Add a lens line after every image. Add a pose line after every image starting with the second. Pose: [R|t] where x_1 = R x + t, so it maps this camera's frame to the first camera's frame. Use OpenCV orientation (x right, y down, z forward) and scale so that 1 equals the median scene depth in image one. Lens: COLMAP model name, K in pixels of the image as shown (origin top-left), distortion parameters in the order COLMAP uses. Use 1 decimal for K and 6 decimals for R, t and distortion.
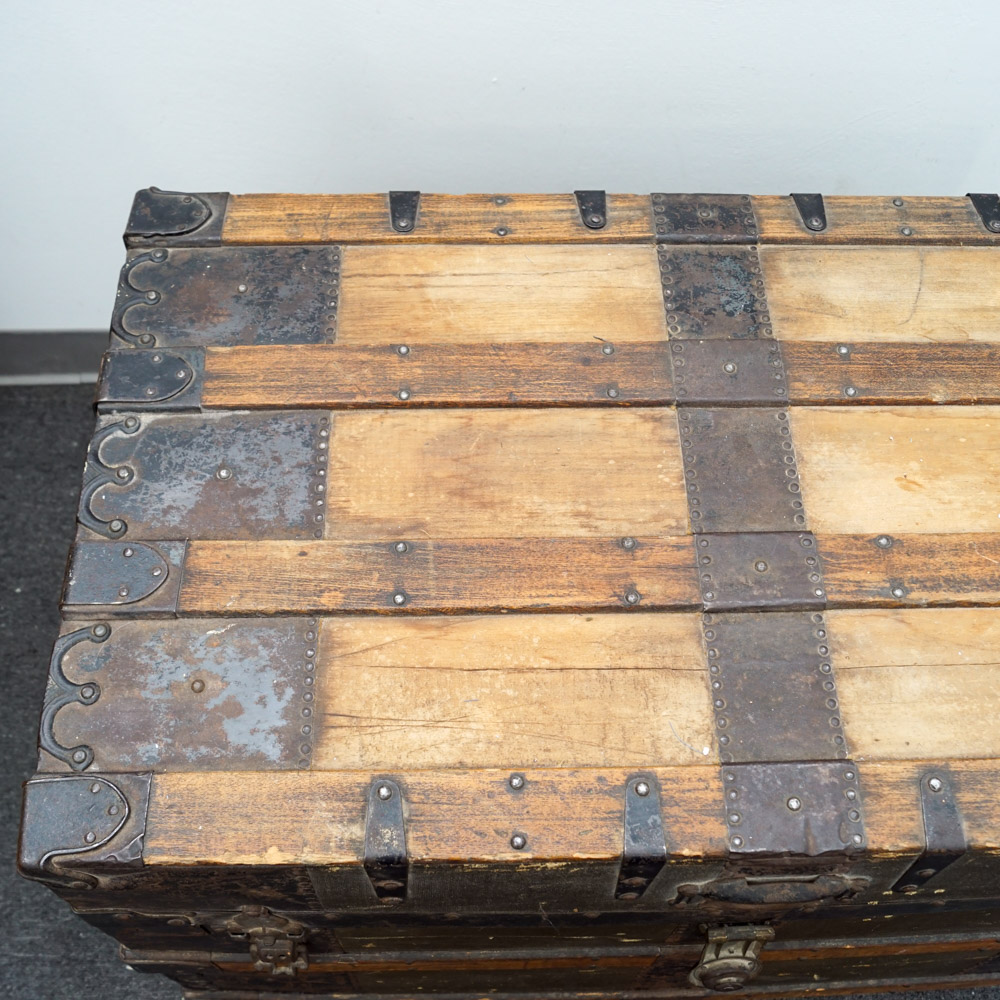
lens RADIAL K [[1150.6, 0, 500.0], [0, 1150.6, 500.0], [0, 0, 1]] dist [-0.091566, 0.015891]
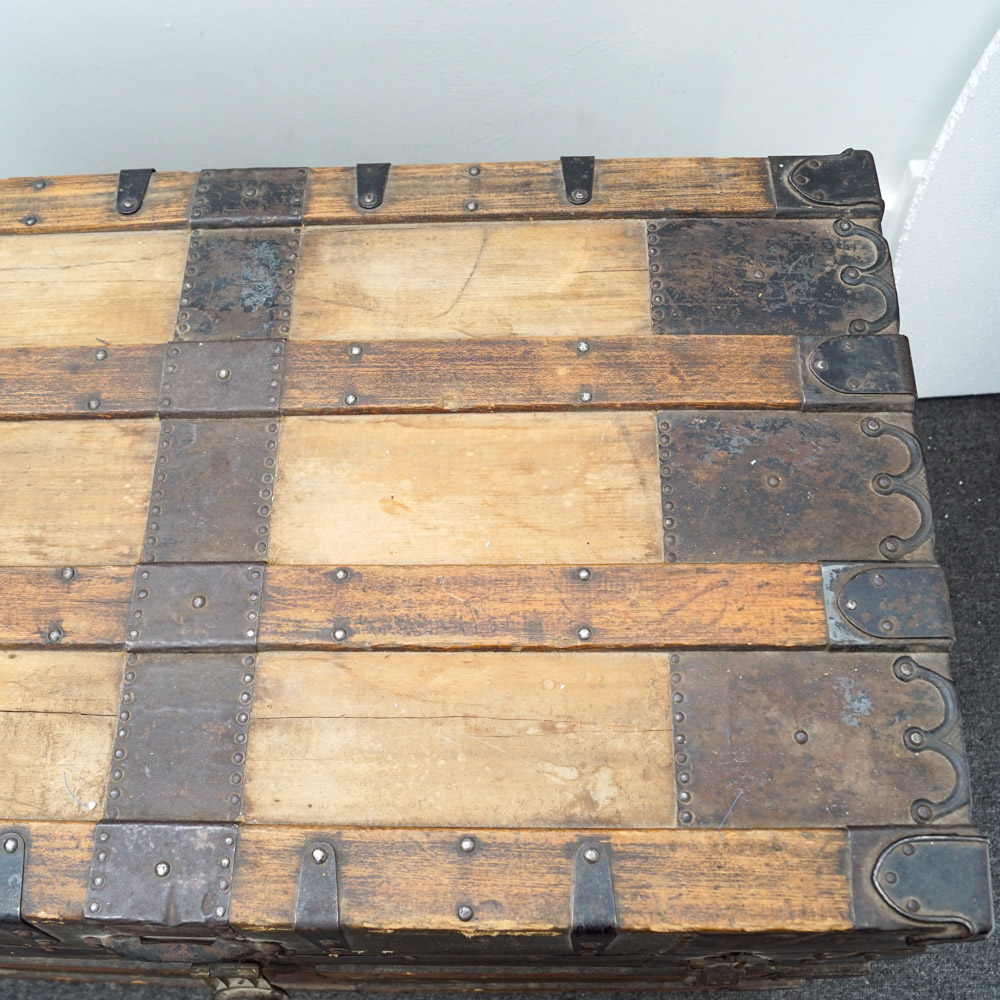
lens RADIAL K [[1150.6, 0, 500.0], [0, 1150.6, 500.0], [0, 0, 1]] dist [-0.091566, 0.015891]
pose [[0.997758, 0.004004, -0.066808, 0.491212], [0.002354, 0.995492, 0.094820, -0.102653], [0.066886, -0.094764, 0.993250, 0.096483]]
